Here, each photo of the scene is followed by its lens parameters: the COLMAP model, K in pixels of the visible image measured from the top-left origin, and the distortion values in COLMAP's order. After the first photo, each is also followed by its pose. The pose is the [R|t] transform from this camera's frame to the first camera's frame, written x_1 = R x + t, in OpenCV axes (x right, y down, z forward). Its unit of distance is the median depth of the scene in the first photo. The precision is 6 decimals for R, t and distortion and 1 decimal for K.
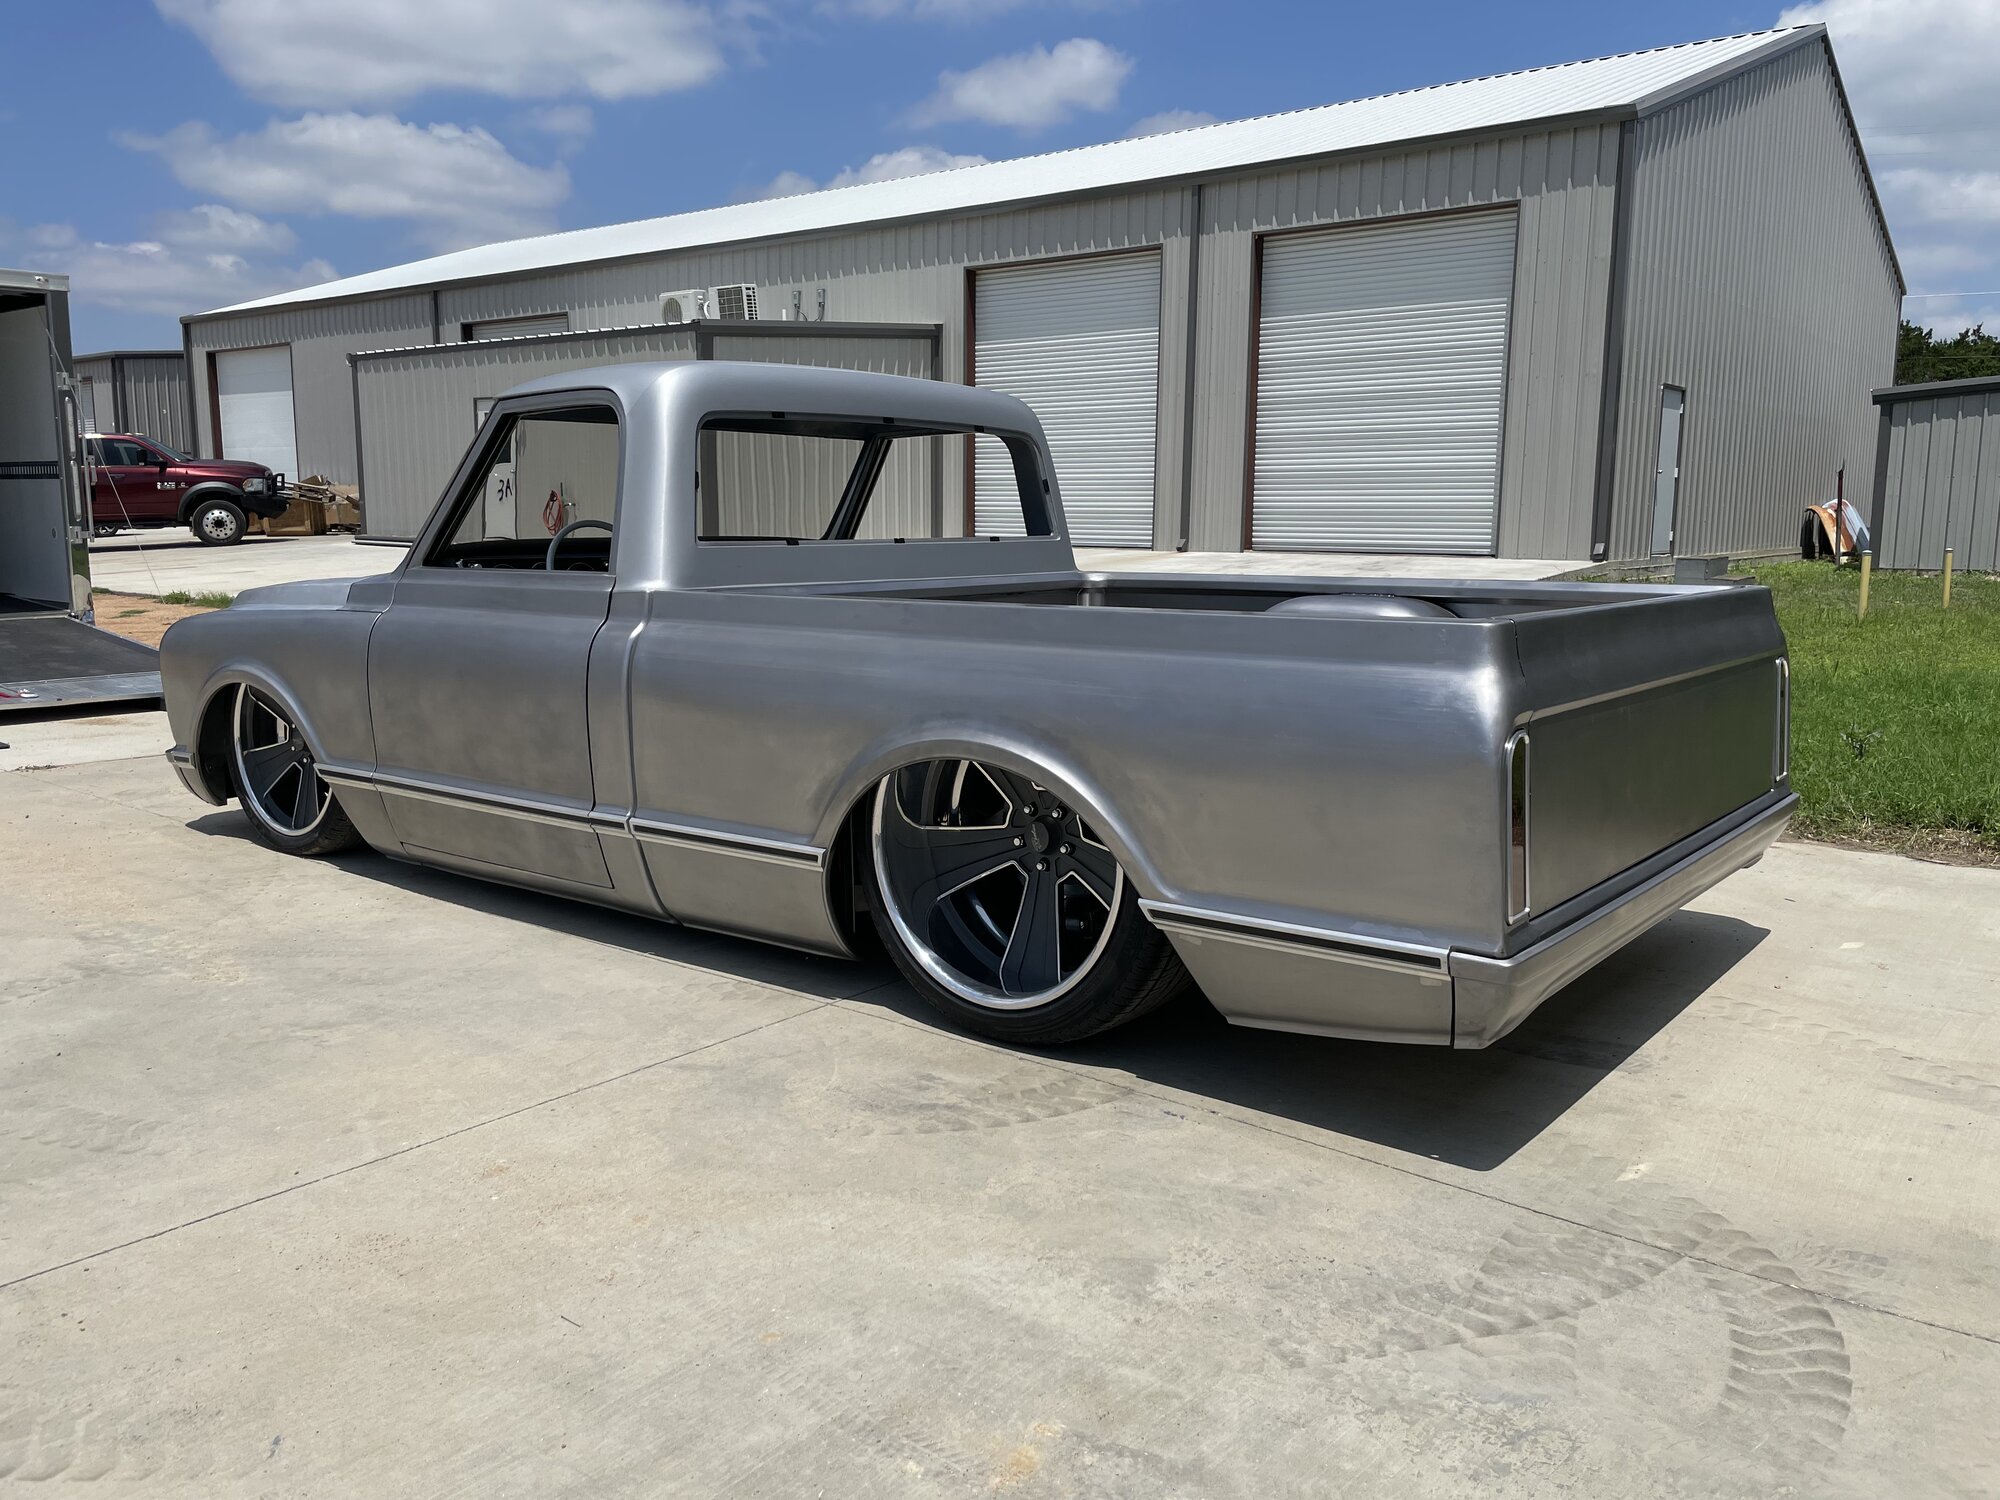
lens RADIAL K [[1529.4, 0, 1010.2], [0, 1529.4, 747.5], [0, 0, 1]] dist [0.081191, -0.119660]
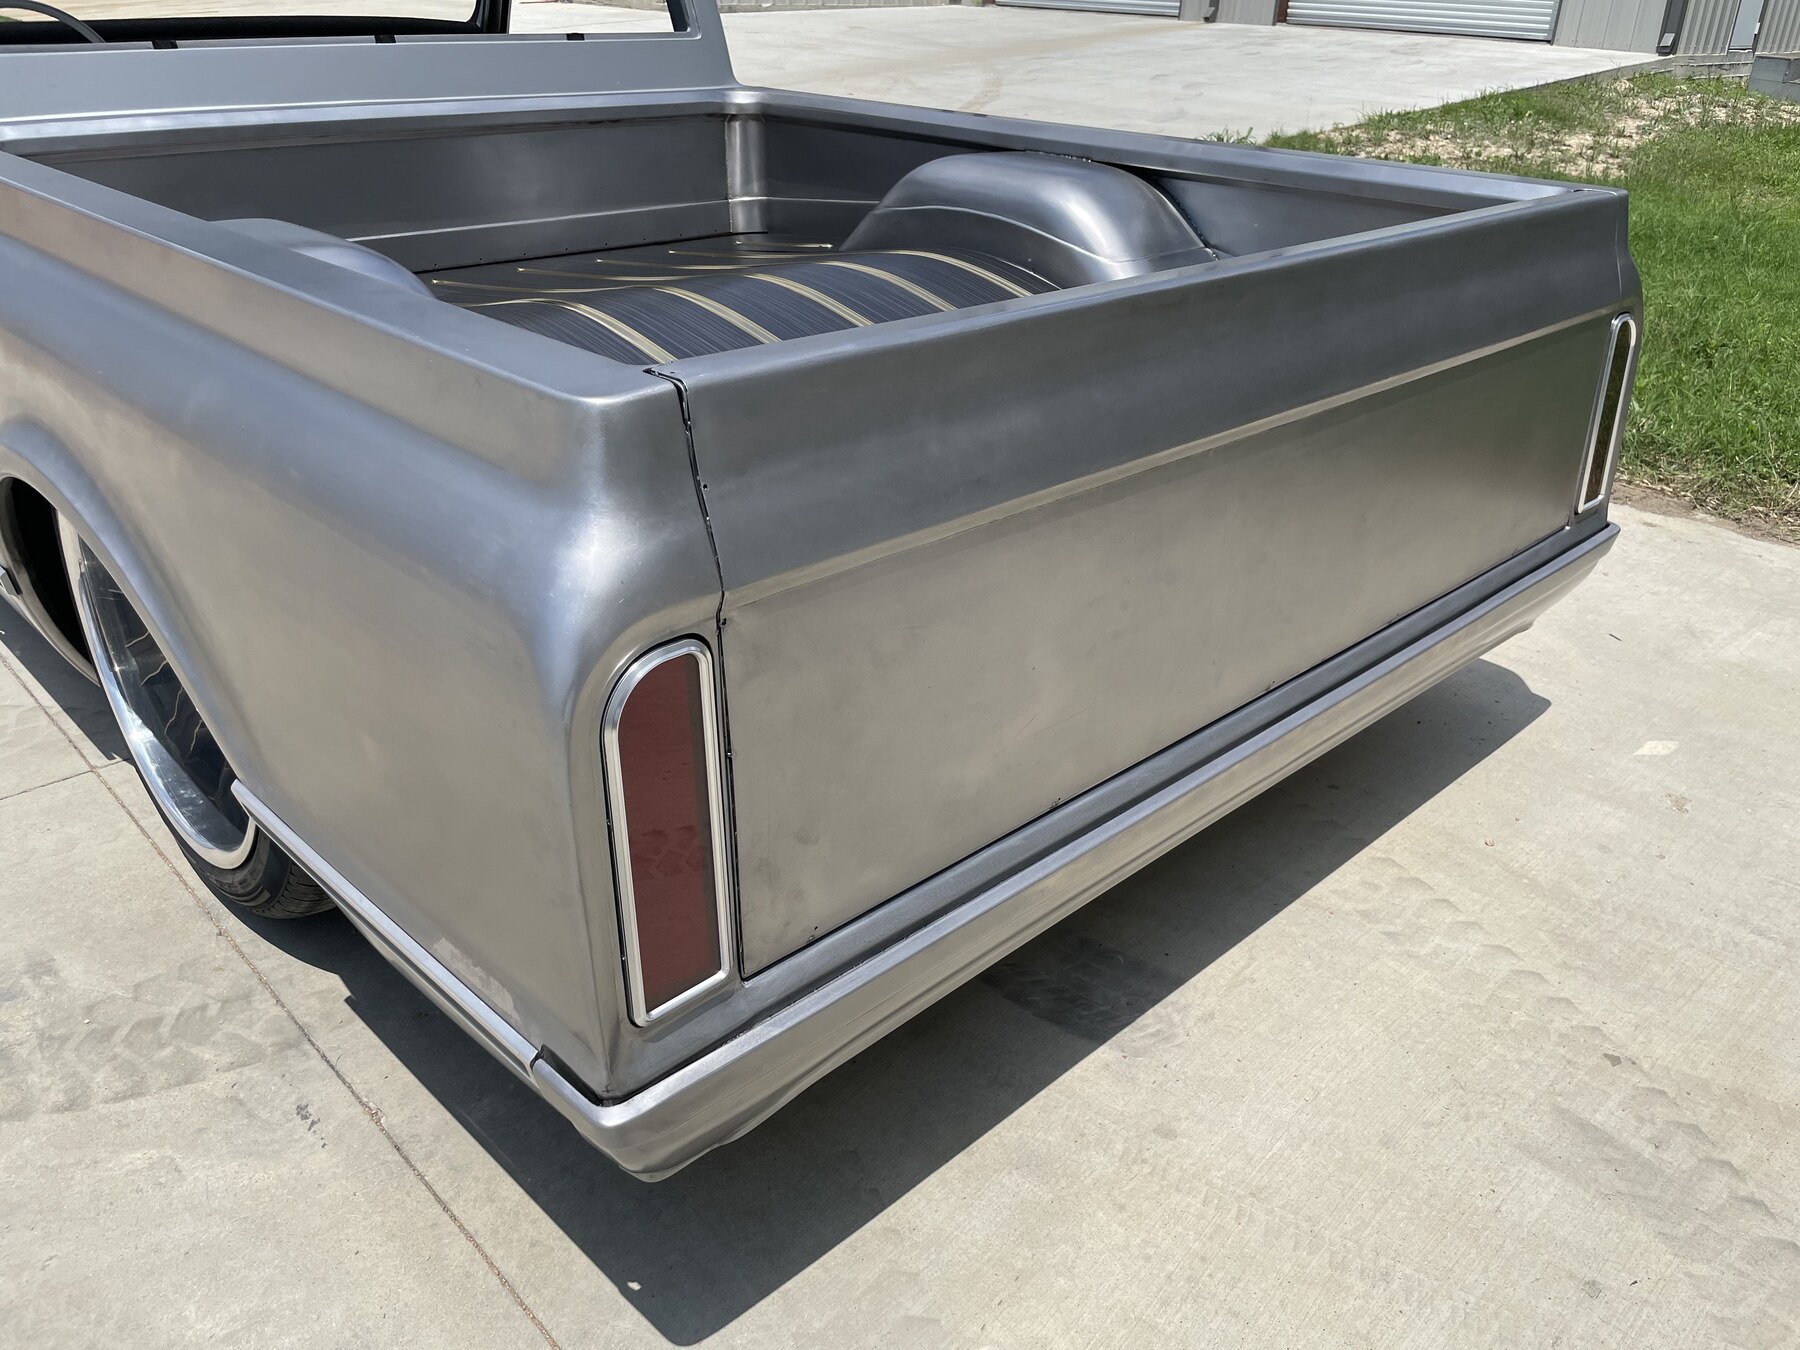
lens RADIAL K [[1376.4, 0, 915.7], [0, 1376.4, 661.9], [0, 0, 1]] dist [0.081191, -0.119660]
pose [[0.992100, 0.078056, -0.098212, 0.265663], [-0.044028, 0.949703, 0.310041, -0.080488], [0.117473, -0.303268, 0.945637, 0.377718]]
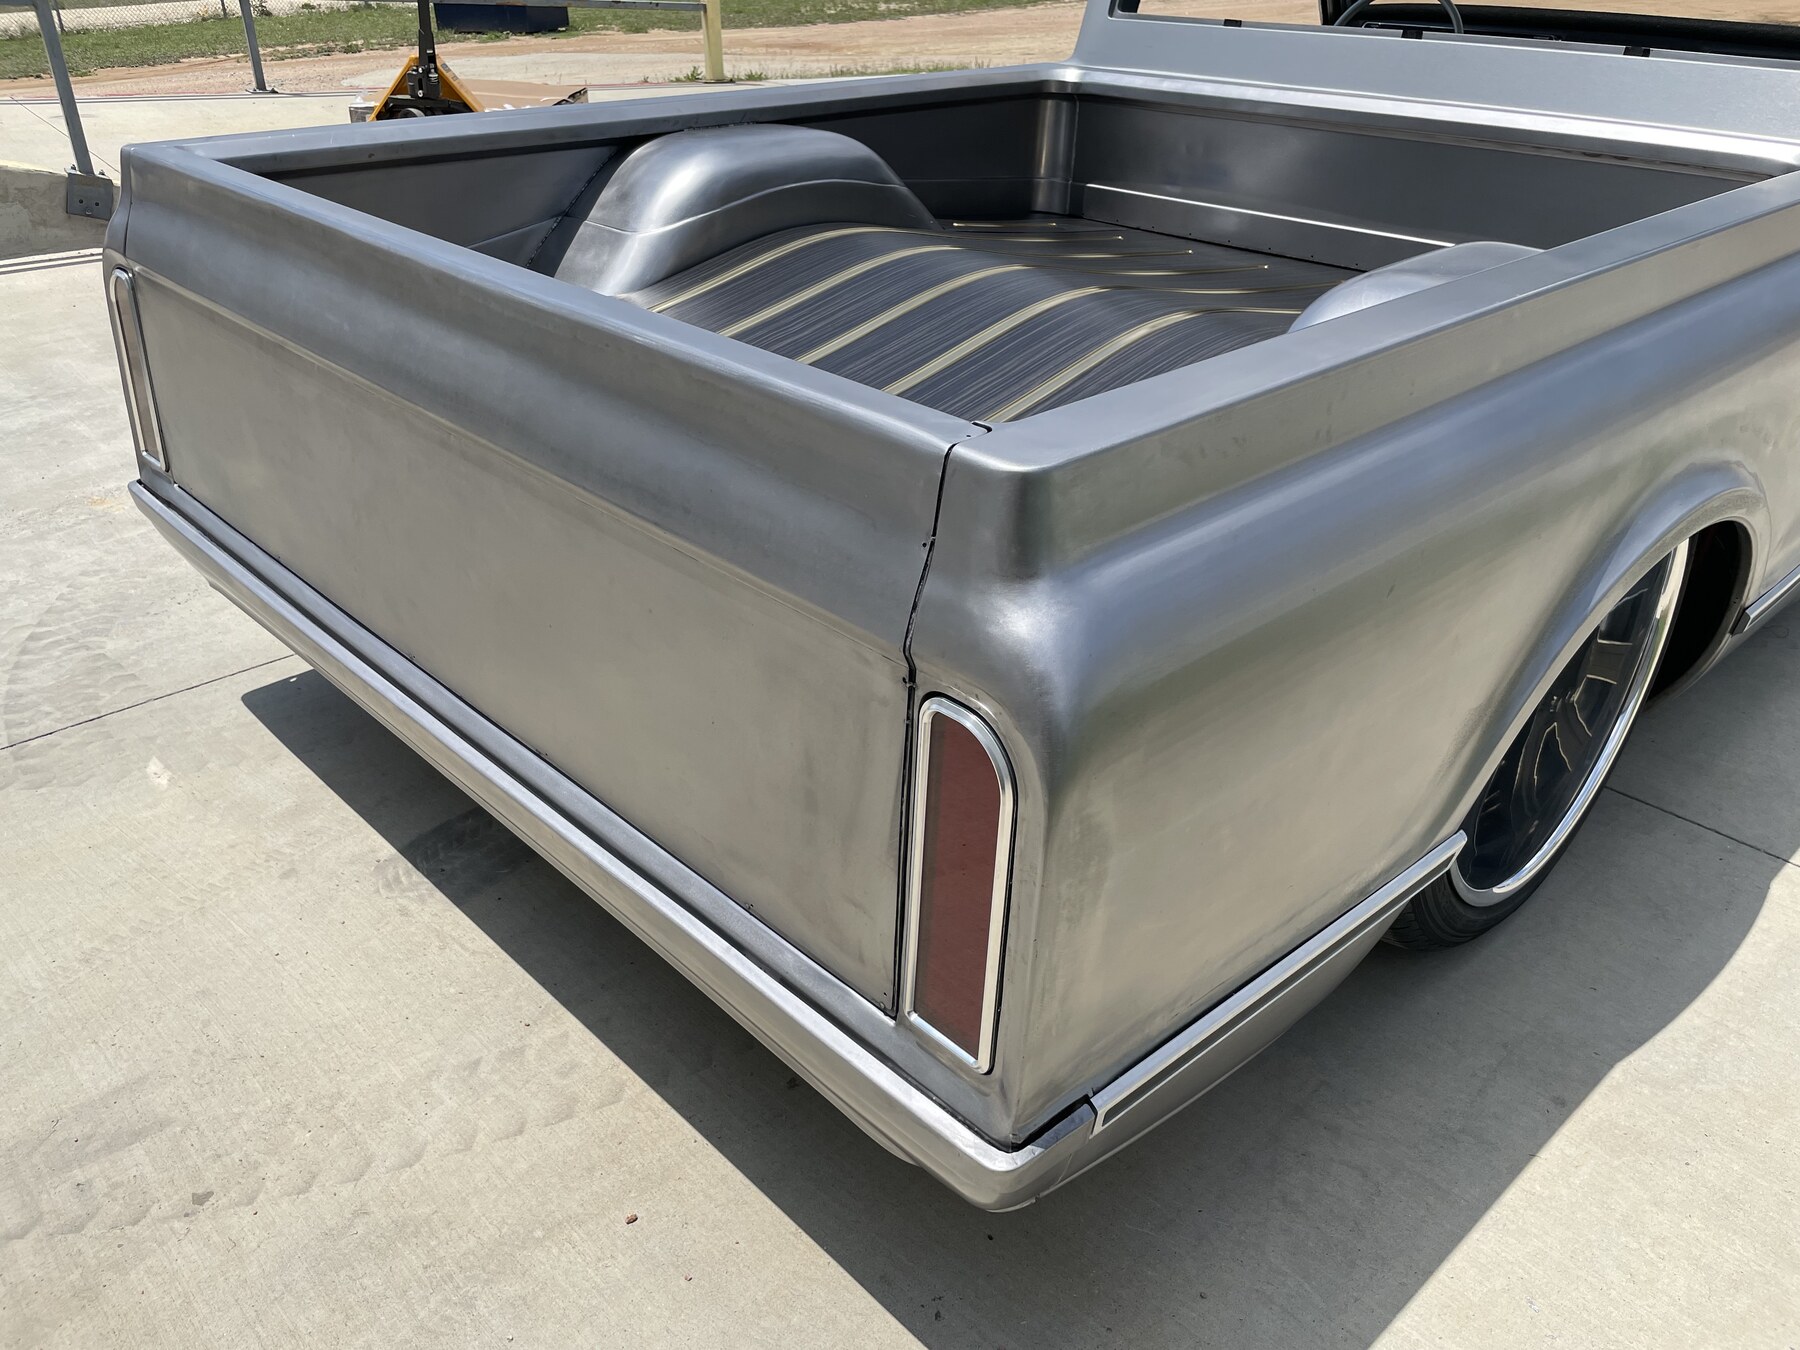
lens RADIAL K [[1376.4, 0, 903.3], [0, 1376.4, 681.5], [0, 0, 1]] dist [0.081191, -0.119660]
pose [[-0.135429, 0.484474, -0.864259, 0.666474], [-0.154414, 0.851316, 0.501415, -0.174943], [0.978680, 0.201360, -0.040483, 0.928099]]
